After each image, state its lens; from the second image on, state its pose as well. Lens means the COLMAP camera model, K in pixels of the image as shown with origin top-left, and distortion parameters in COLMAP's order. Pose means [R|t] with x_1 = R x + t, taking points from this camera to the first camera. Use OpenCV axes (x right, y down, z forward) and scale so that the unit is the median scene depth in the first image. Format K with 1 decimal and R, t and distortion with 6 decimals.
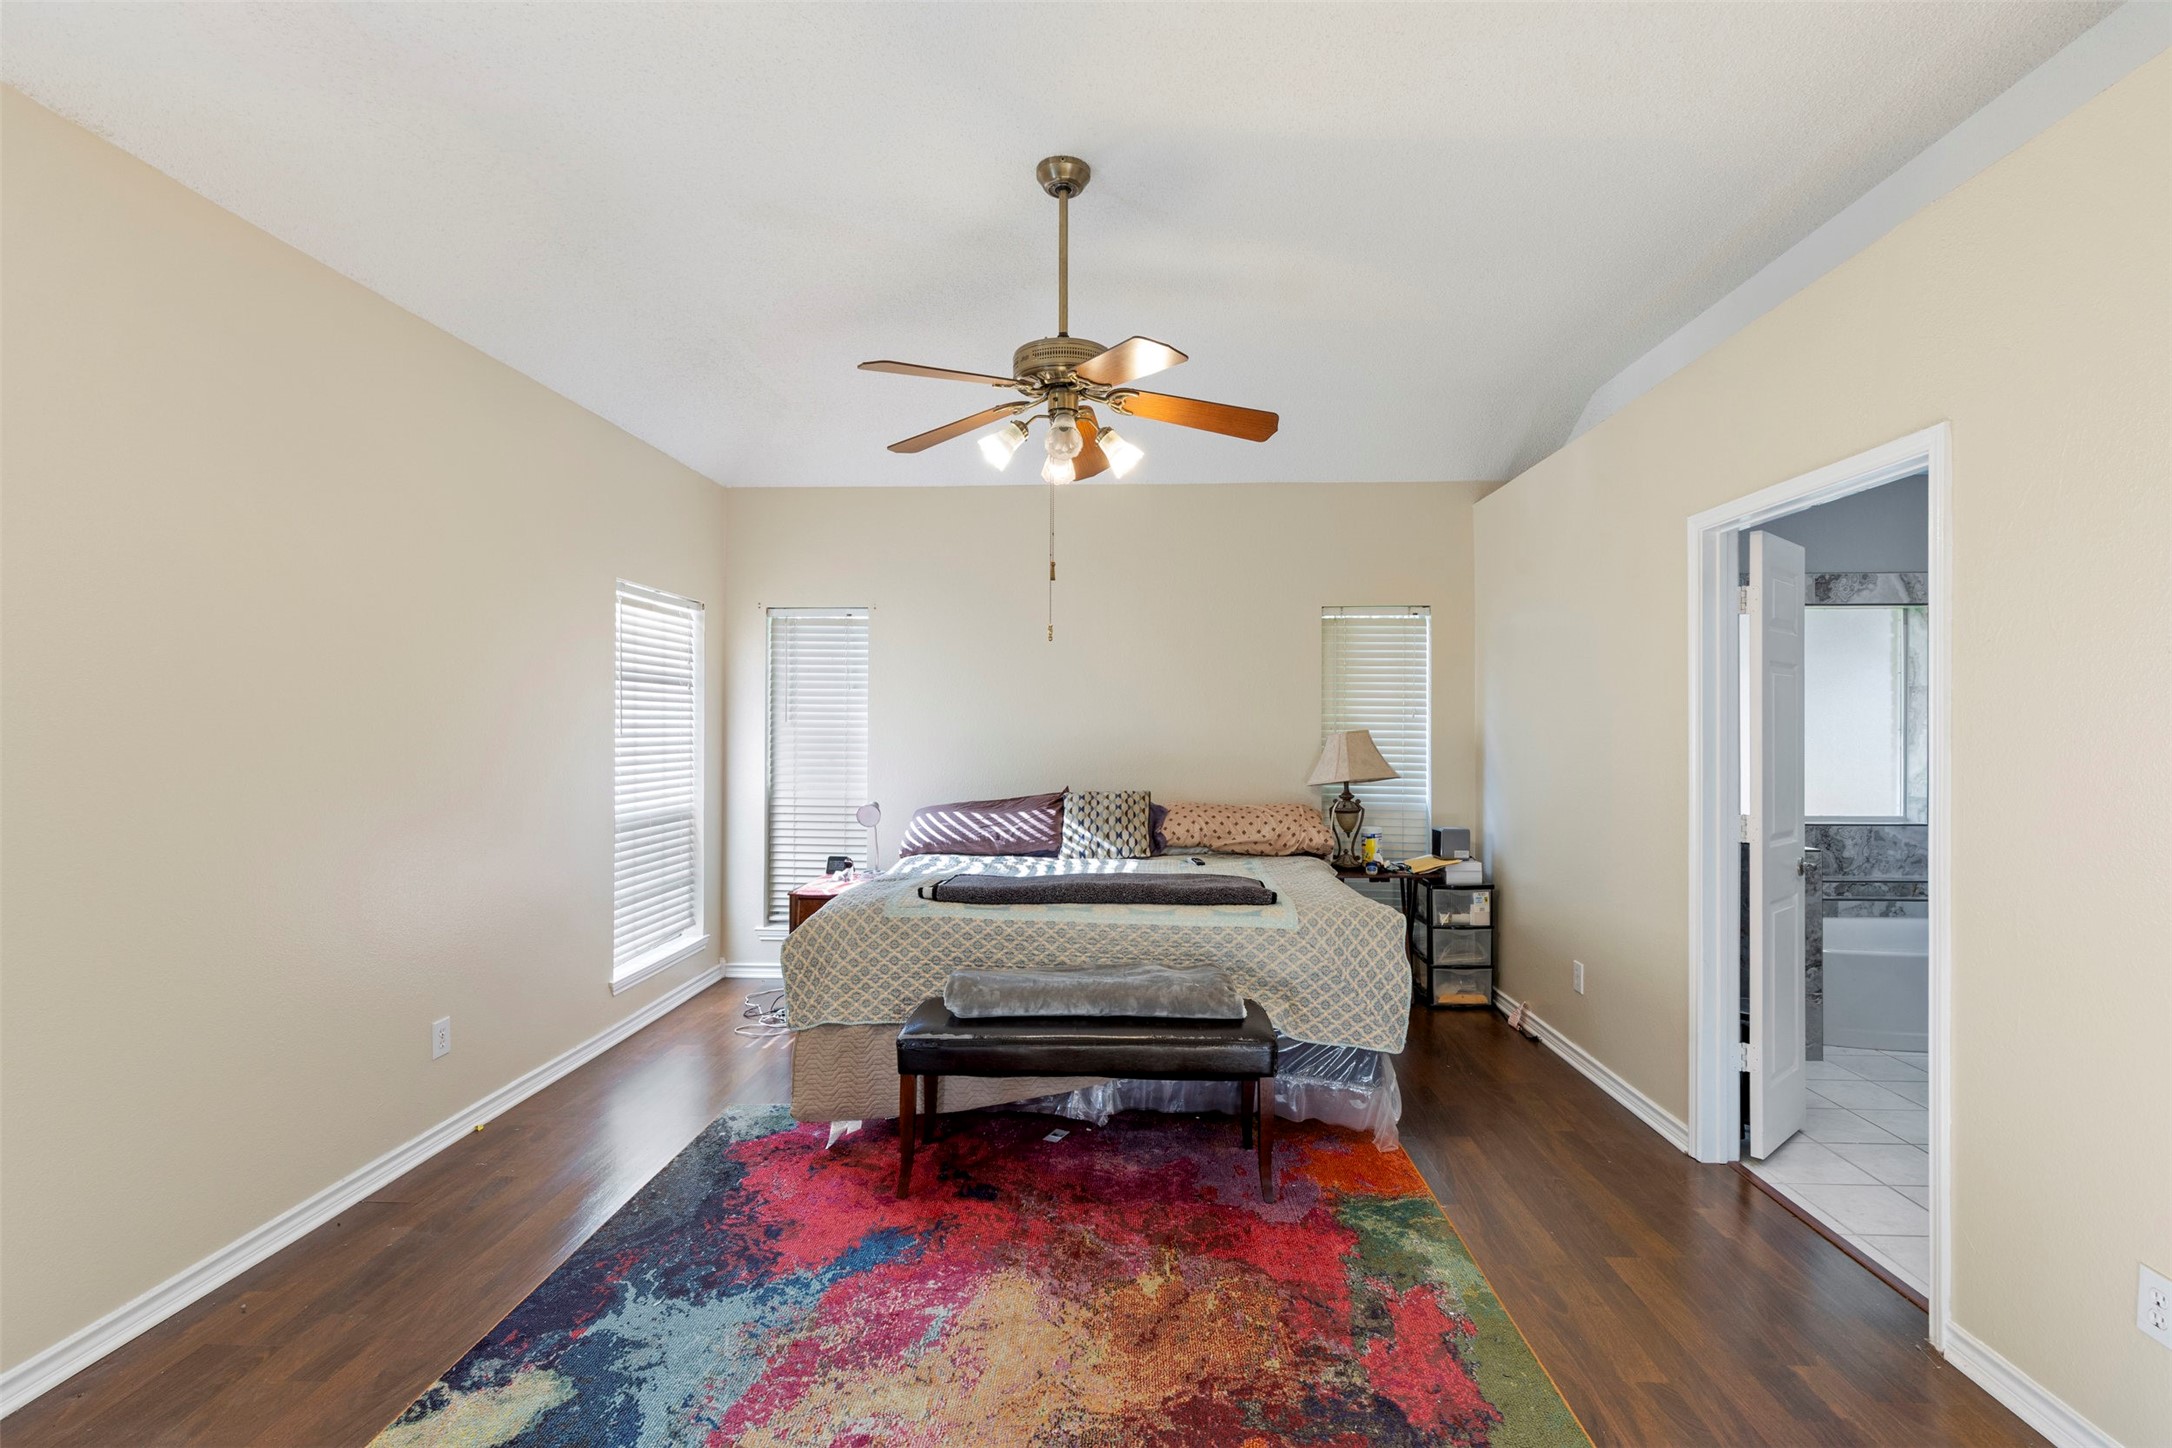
lens RADIAL K [[972.0, 0, 1108.4], [0, 972.0, 722.8], [0, 0, 1]] dist [0.006772, -0.001794]
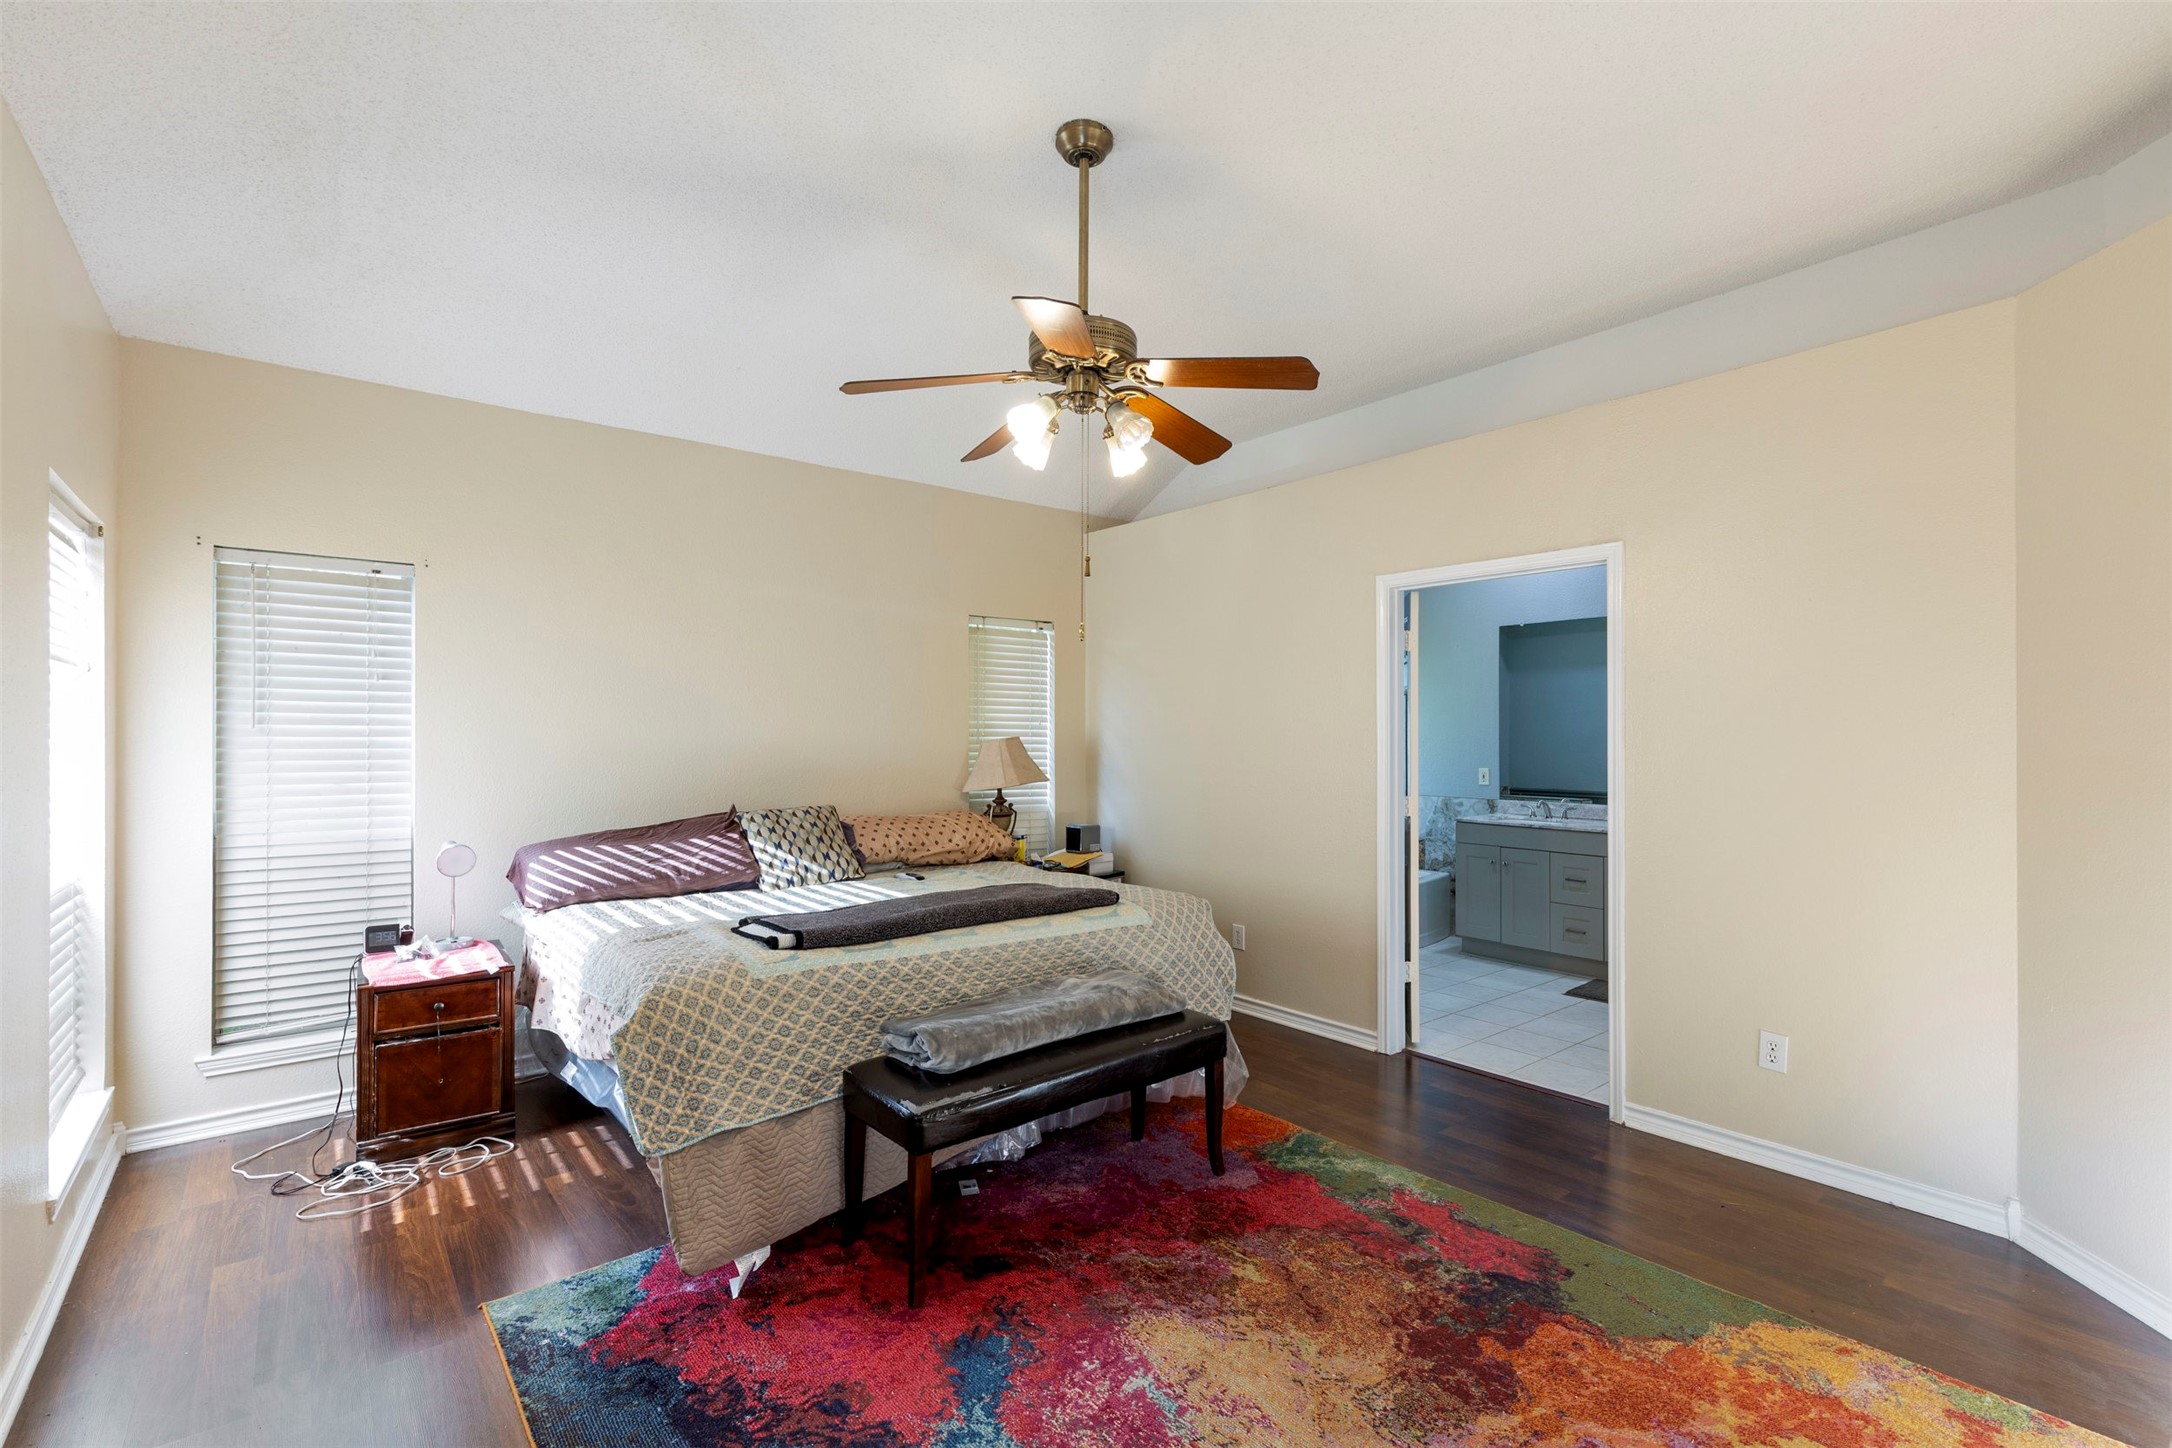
lens RADIAL K [[972.0, 0, 1092.5], [0, 972.0, 734.2], [0, 0, 1]] dist [0.006772, -0.001794]
pose [[0.748041, -0.001935, 0.663650, -0.562297], [-0.000317, 0.999995, 0.003272, 0.002365], [-0.663653, -0.002658, 0.748036, 0.251525]]
